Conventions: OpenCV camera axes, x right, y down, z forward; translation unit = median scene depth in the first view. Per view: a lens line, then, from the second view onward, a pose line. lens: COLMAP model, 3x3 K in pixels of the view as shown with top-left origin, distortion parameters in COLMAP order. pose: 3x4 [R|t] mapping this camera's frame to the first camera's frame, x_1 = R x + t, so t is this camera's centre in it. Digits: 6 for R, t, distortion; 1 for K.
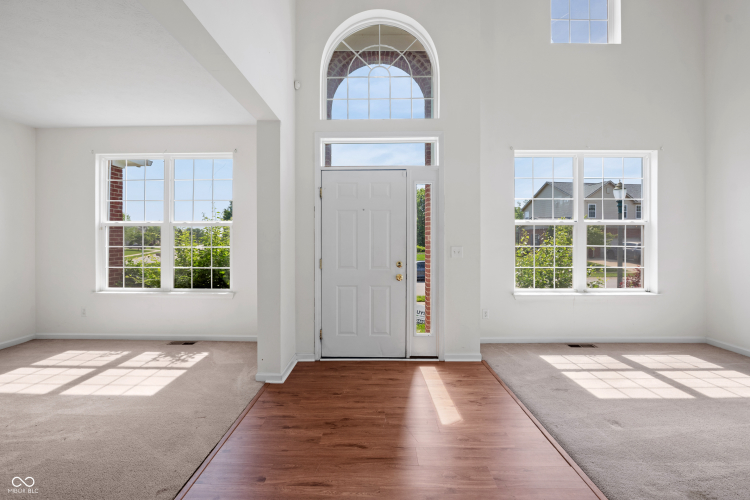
lens RADIAL K [[356.1, 0, 374.6], [0, 356.1, 241.4], [0, 0, 1]] dist [-0.001085, -0.000523]
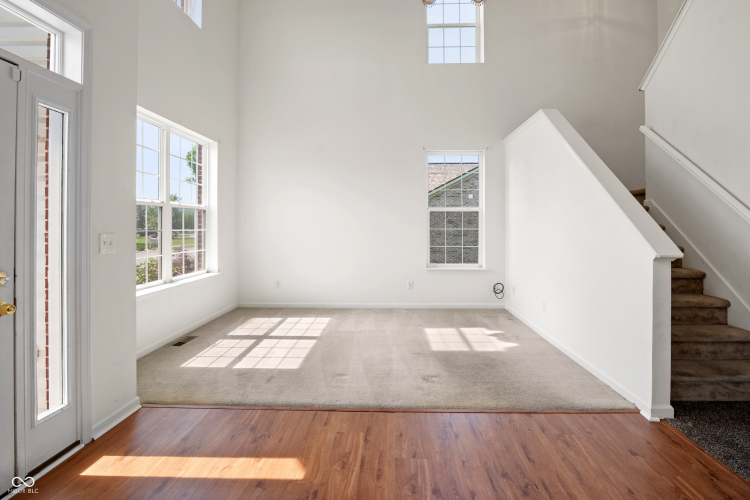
lens RADIAL K [[359.0, 0, 376.2], [0, 359.0, 226.2], [0, 0, 1]] dist [-0.002031, -0.000427]
pose [[0.029620, -0.001391, 0.999560, -0.332594], [0.001233, 0.999998, 0.001355, 0.002148], [-0.999560, 0.001192, 0.029622, 0.523179]]
